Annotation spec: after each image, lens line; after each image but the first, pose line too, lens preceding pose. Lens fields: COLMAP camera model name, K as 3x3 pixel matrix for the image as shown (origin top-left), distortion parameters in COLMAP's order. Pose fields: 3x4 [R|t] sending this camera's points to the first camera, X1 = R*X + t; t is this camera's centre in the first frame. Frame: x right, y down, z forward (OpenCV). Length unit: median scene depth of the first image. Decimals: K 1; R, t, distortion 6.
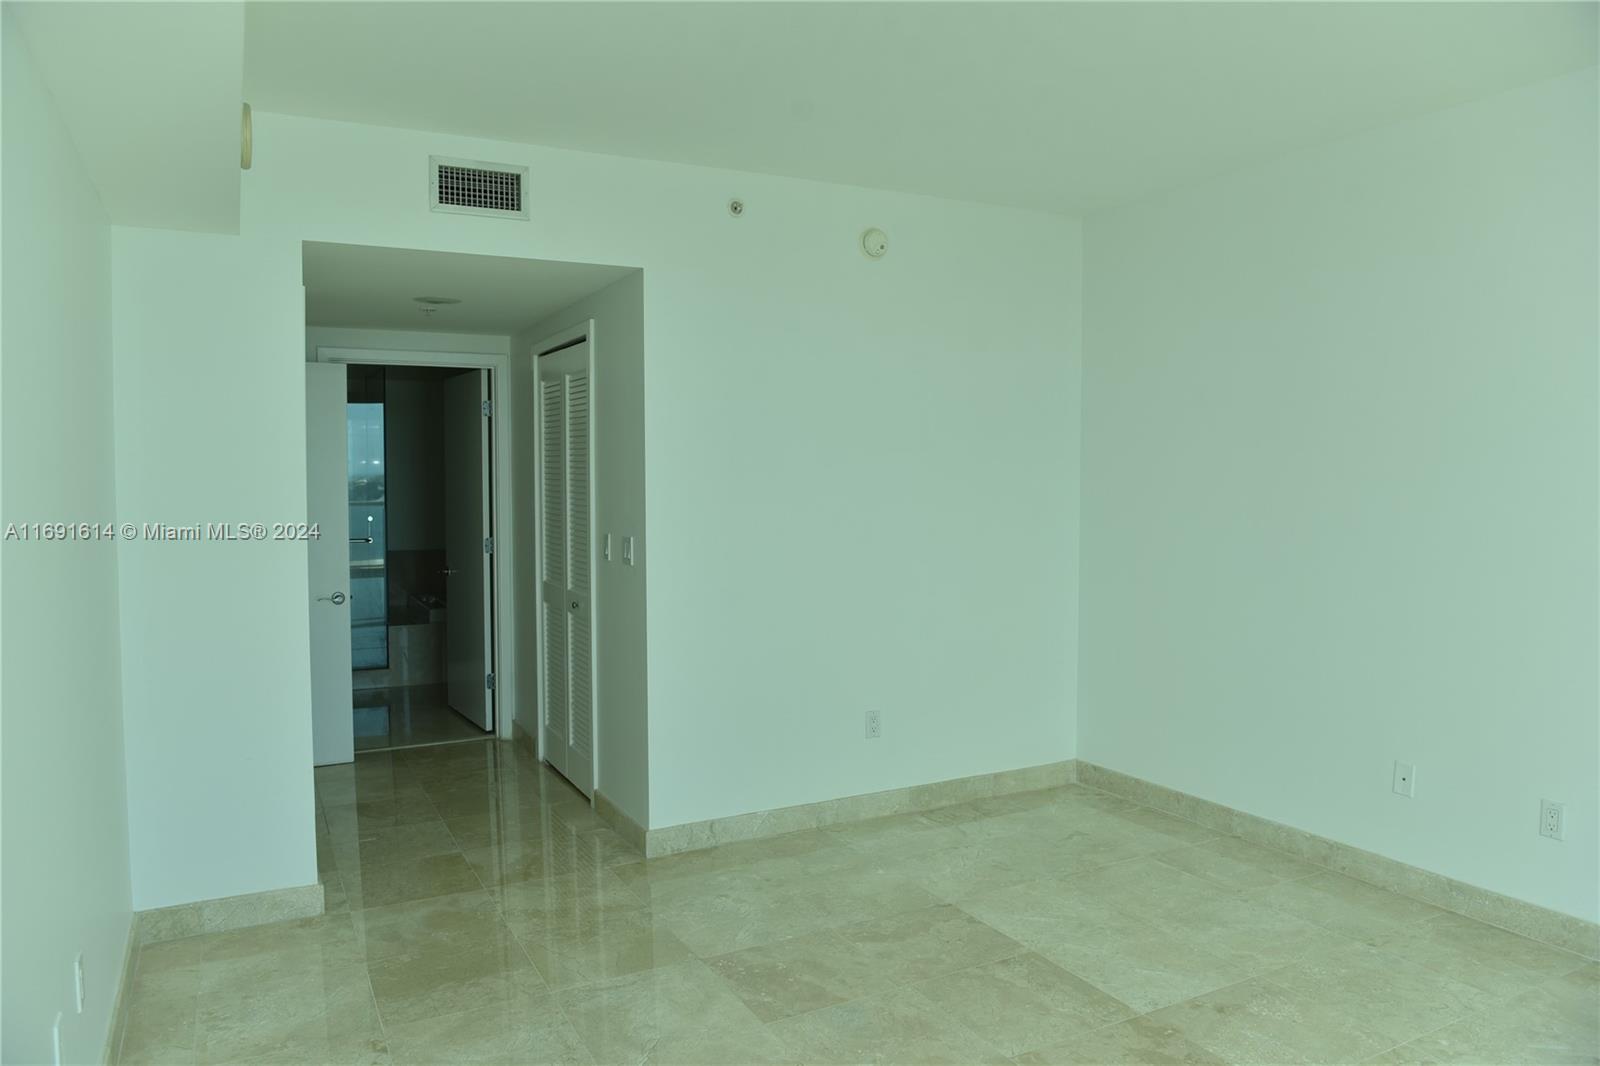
lens RADIAL K [[1093.4, 0, 801.9], [0, 1093.4, 525.8], [0, 0, 1]] dist [-0.048191, -0.006312]
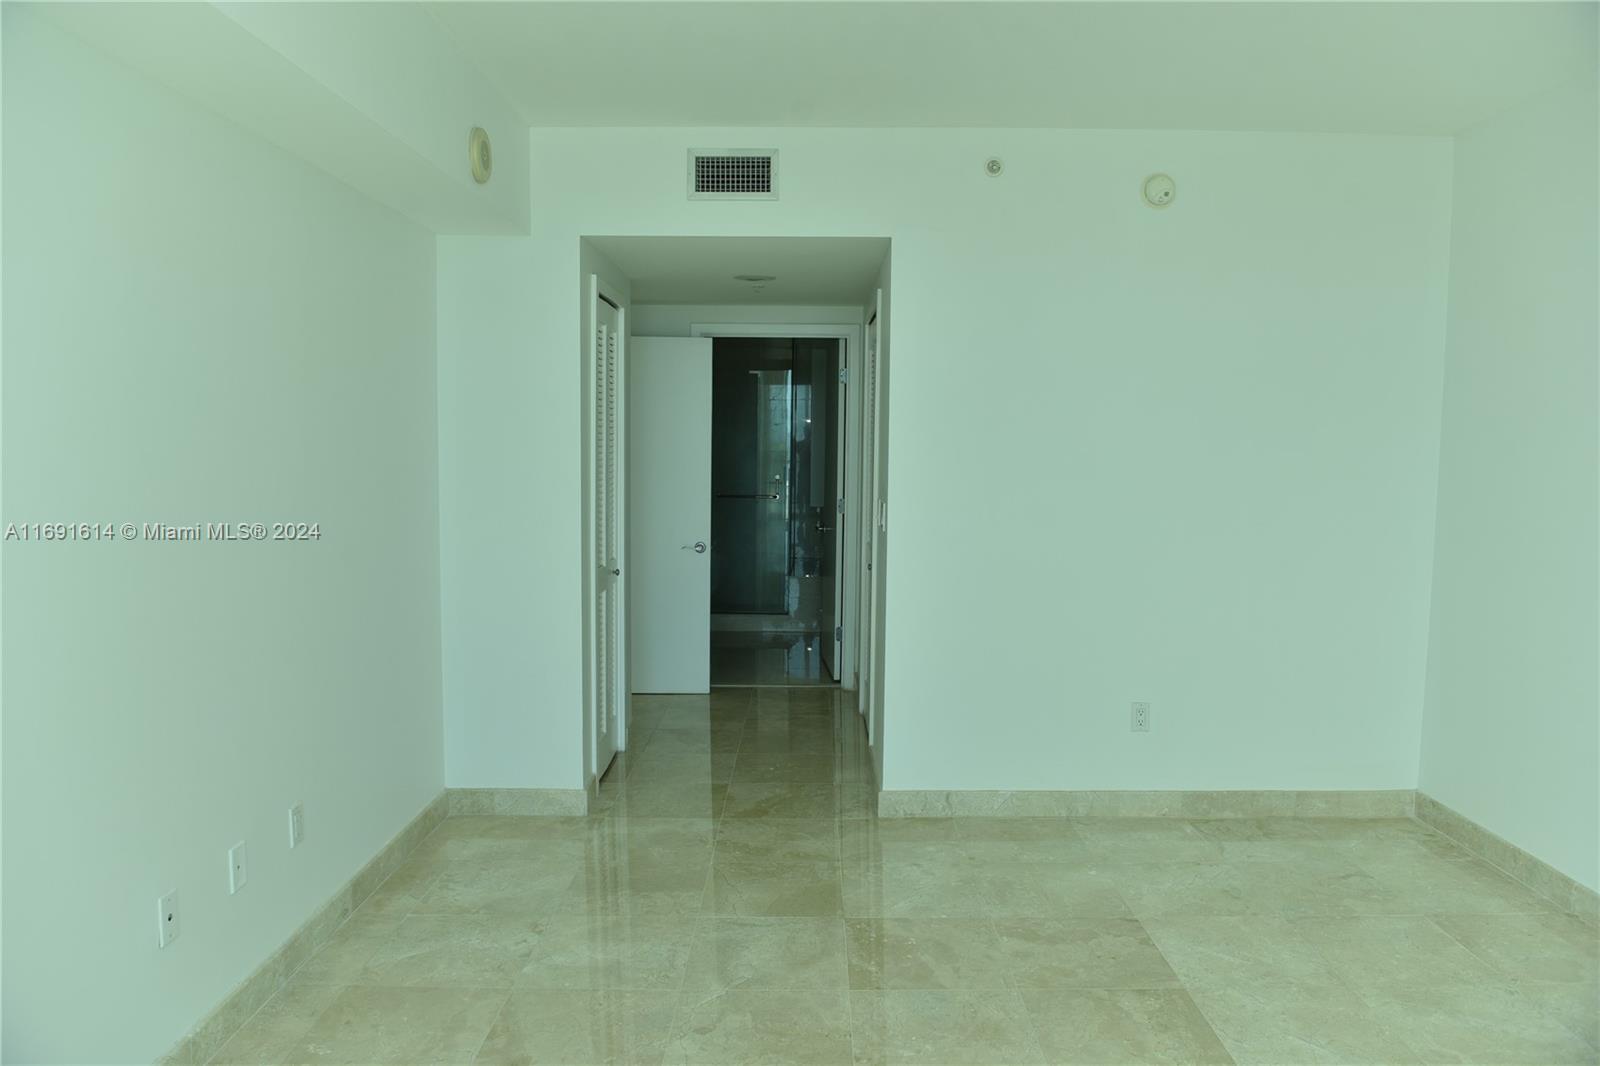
lens RADIAL K [[1093.4, 0, 801.9], [0, 1093.4, 525.8], [0, 0, 1]] dist [-0.048191, -0.006312]
pose [[0.882593, 0.049696, -0.467503, 0.263848], [-0.033683, 0.998526, 0.042554, -0.010222], [0.468929, -0.021811, 0.882967, 0.065356]]
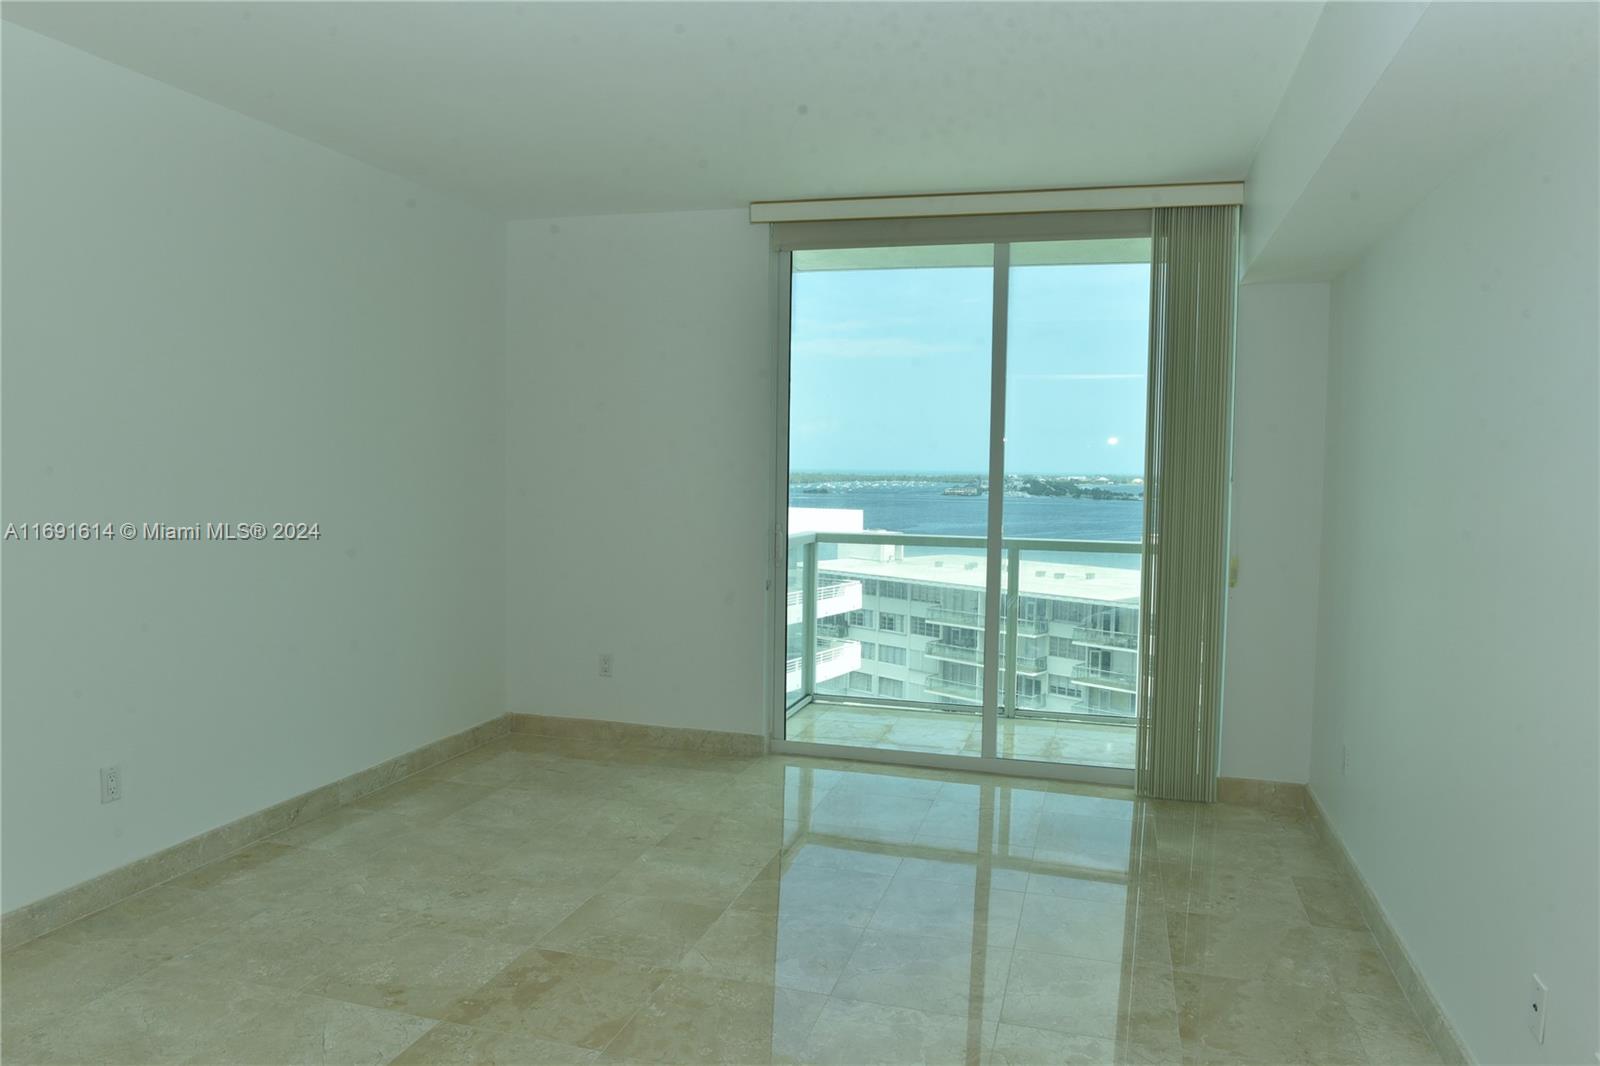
lens RADIAL K [[1093.4, 0, 801.9], [0, 1093.4, 525.8], [0, 0, 1]] dist [-0.048191, -0.006312]
pose [[-0.727313, -0.044722, 0.684847, -0.380491], [0.020101, 0.996058, 0.086393, -0.038663], [-0.686011, 0.076601, -0.723547, 1.005674]]
